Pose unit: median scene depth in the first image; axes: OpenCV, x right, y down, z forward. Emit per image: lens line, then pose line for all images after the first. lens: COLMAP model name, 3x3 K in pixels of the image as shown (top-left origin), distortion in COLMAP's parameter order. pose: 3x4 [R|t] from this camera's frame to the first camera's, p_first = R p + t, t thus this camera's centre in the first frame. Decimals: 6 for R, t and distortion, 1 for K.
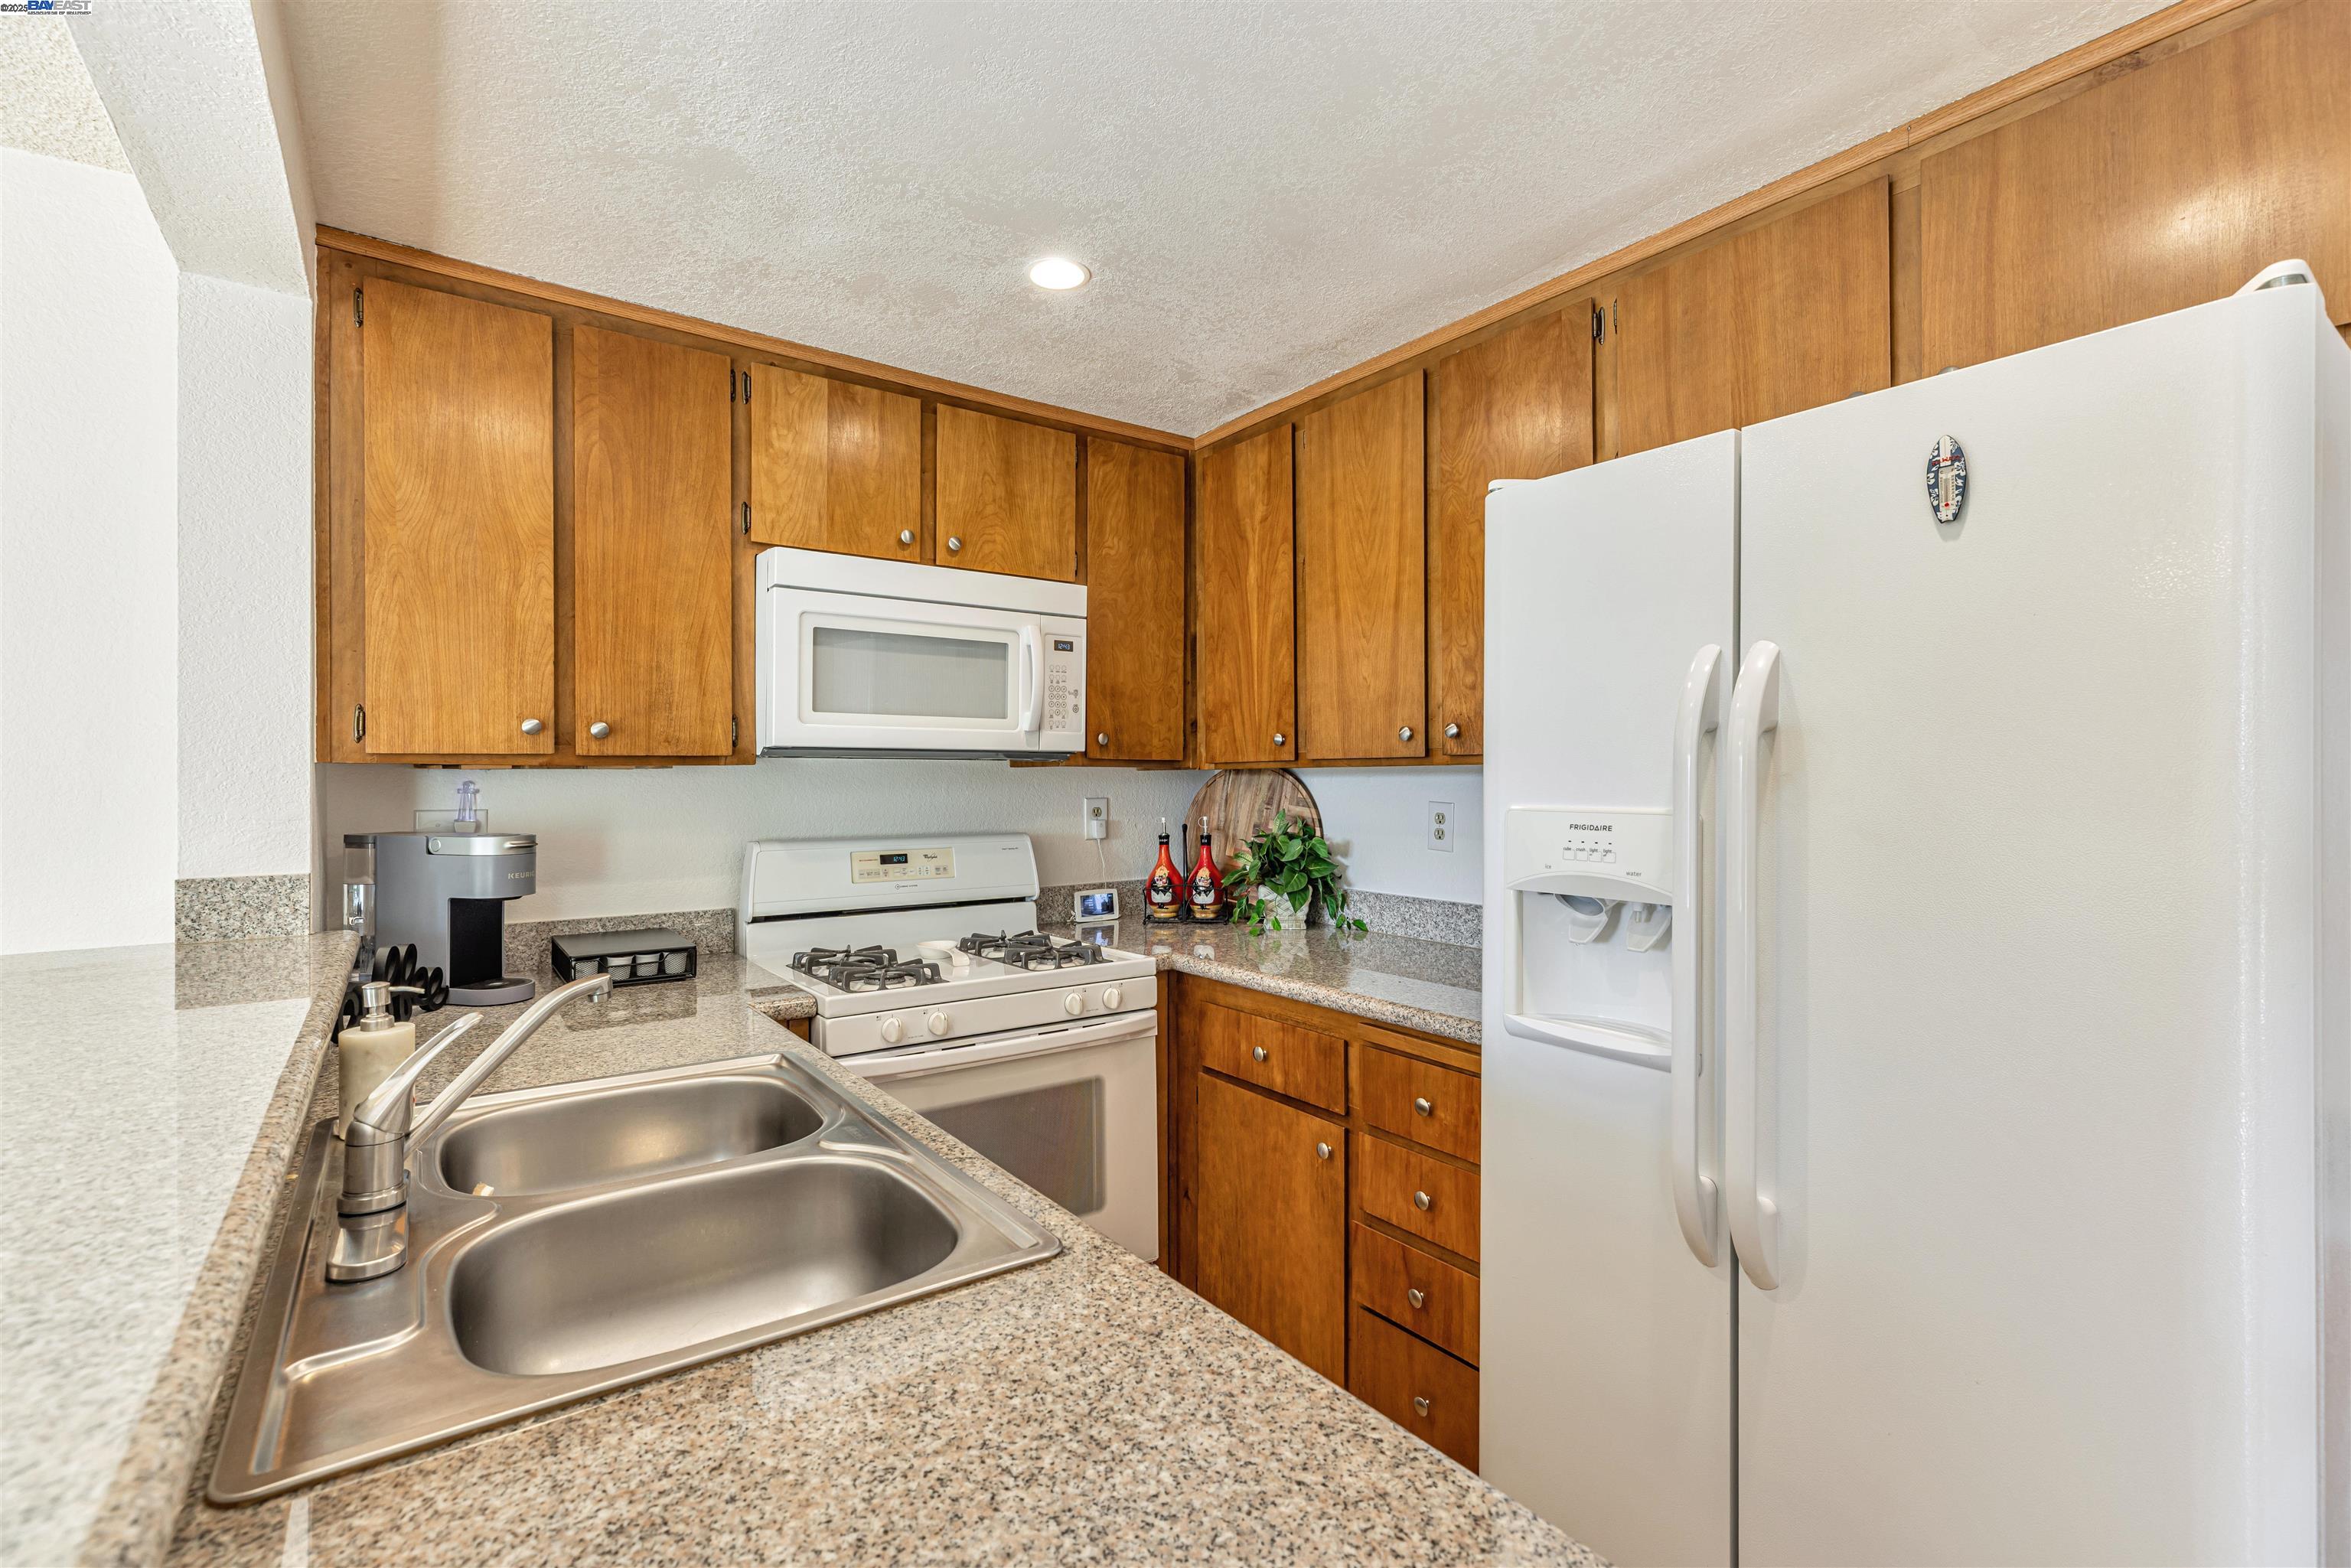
lens RADIAL K [[1042.6, 0, 1175.5], [0, 1042.6, 784.0], [0, 0, 1]] dist [0.007842, 0.000046]
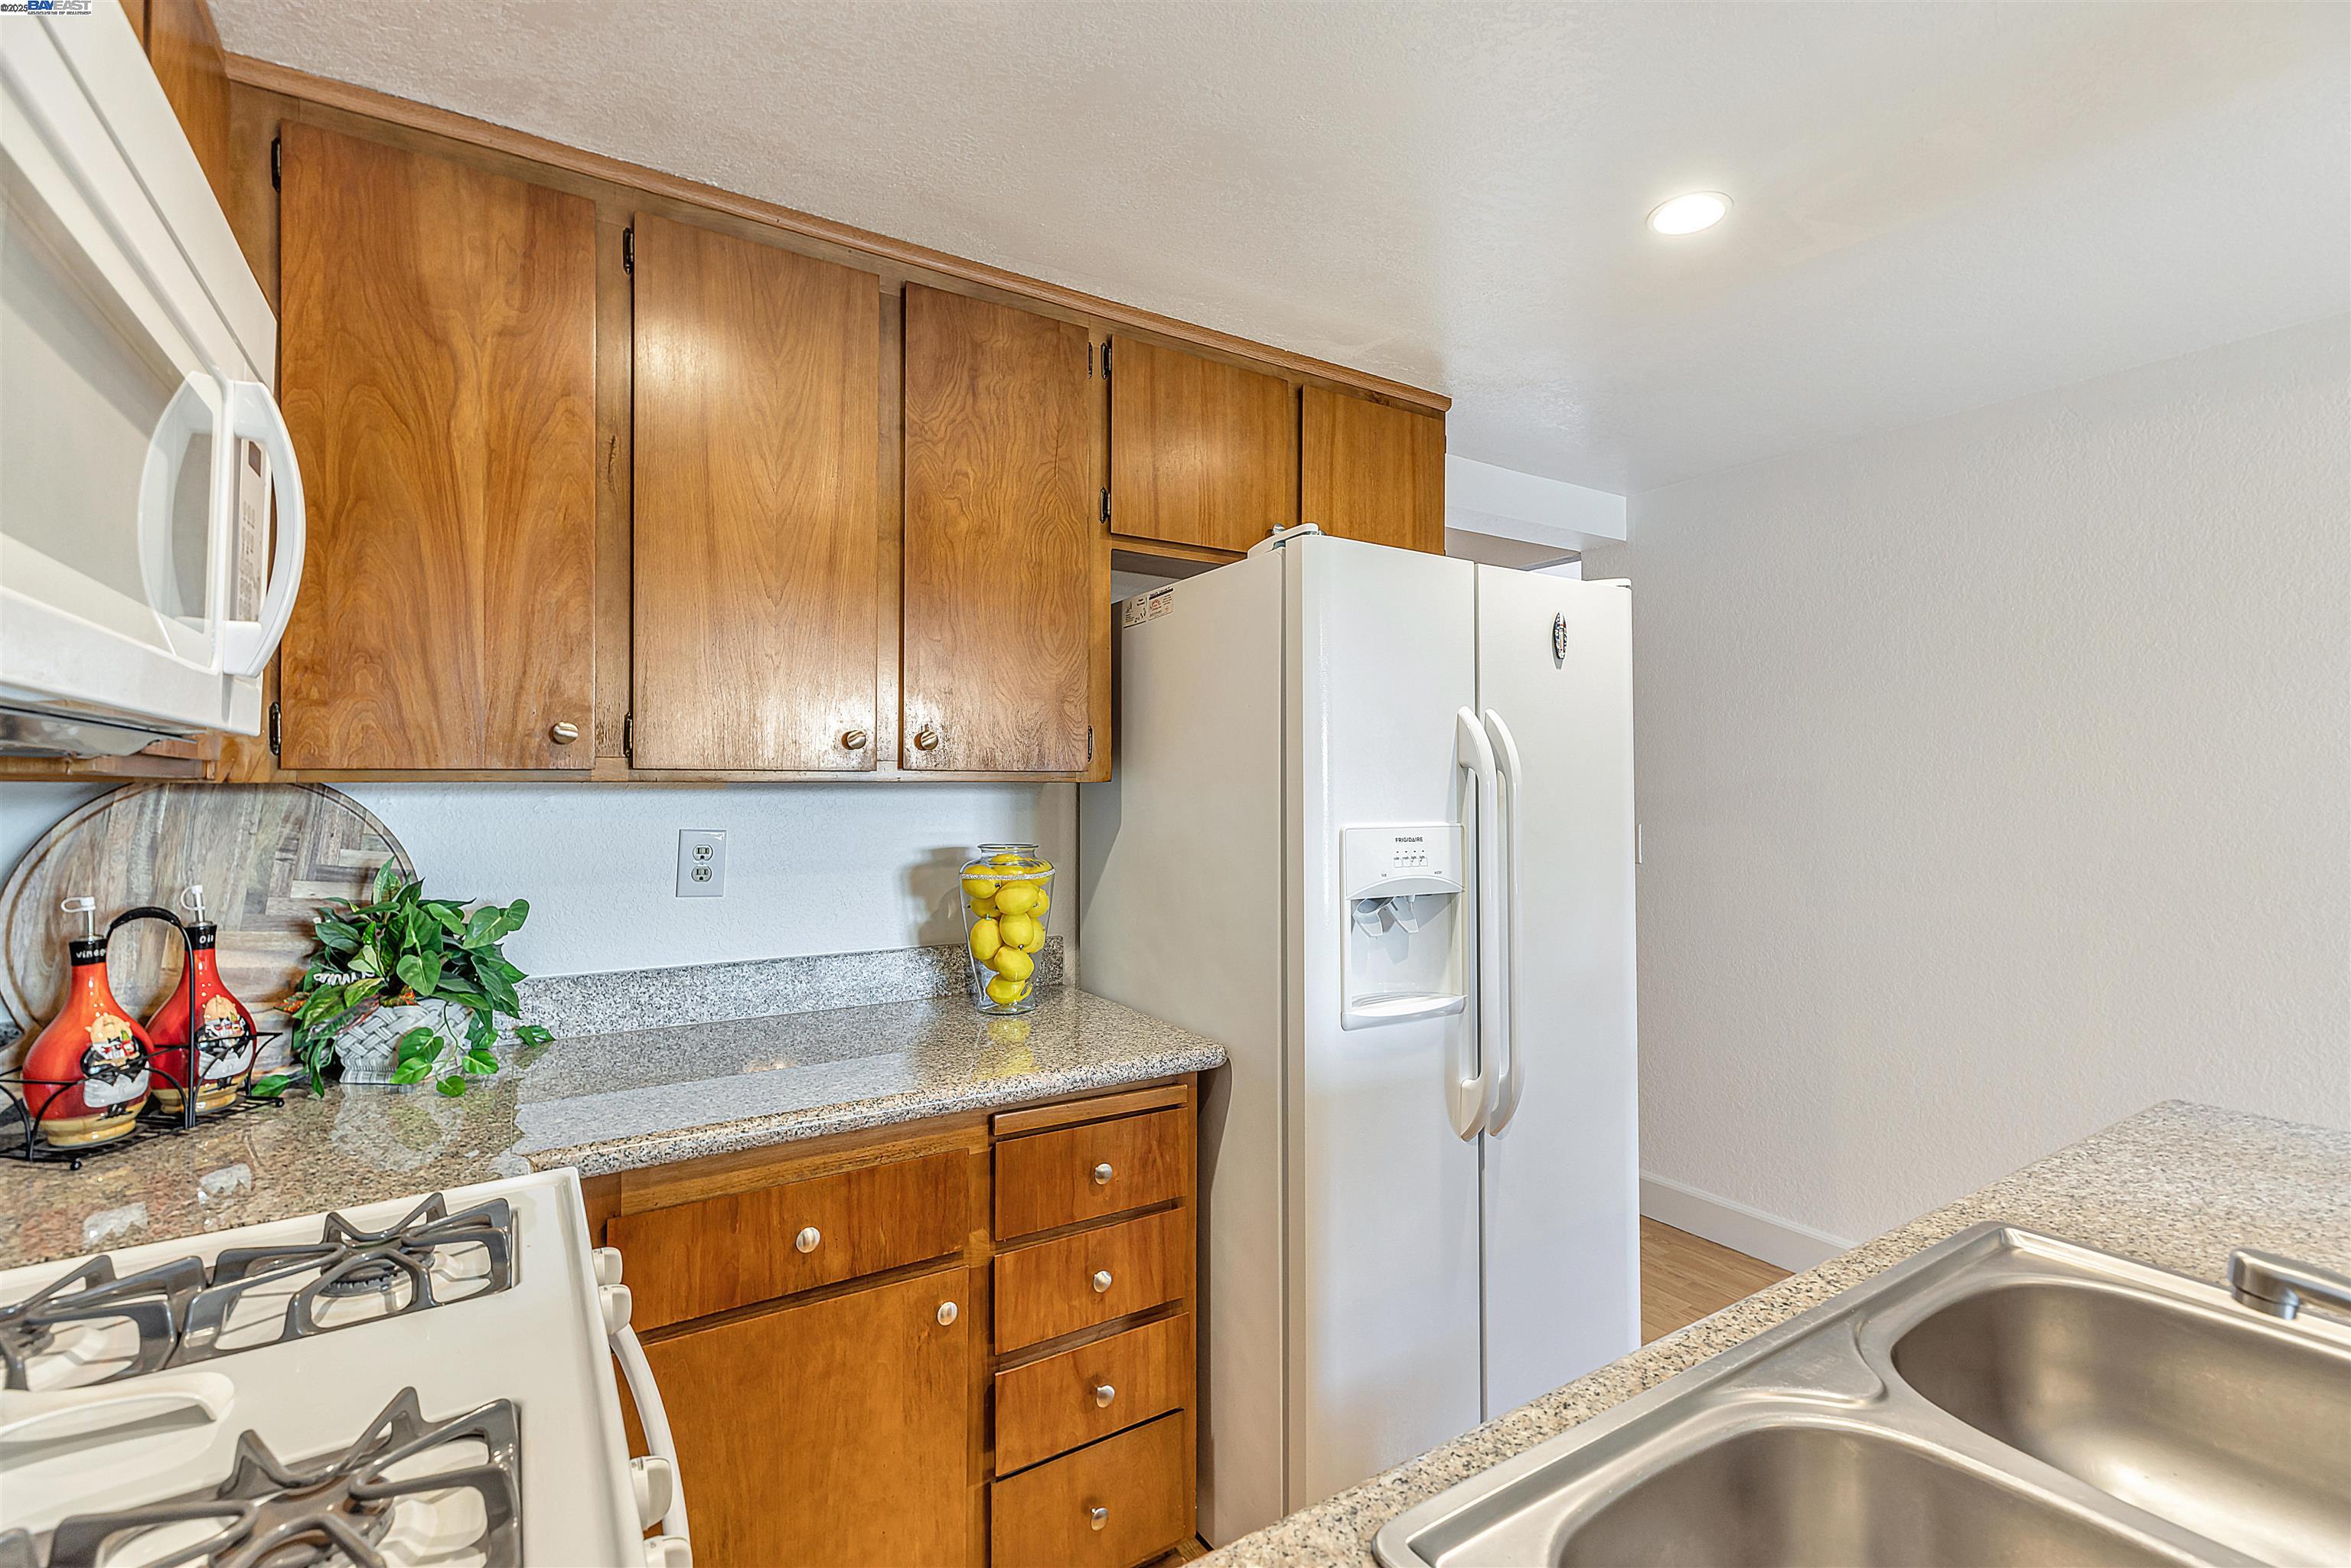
lens RADIAL K [[1042.6, 0, 1175.5], [0, 1042.6, 784.0], [0, 0, 1]] dist [0.007842, 0.000046]
pose [[0.071066, 0.004035, 0.997463, -0.541971], [0.003327, 0.999985, -0.004282, -0.012917], [-0.997466, 0.003623, 0.071052, 0.743334]]
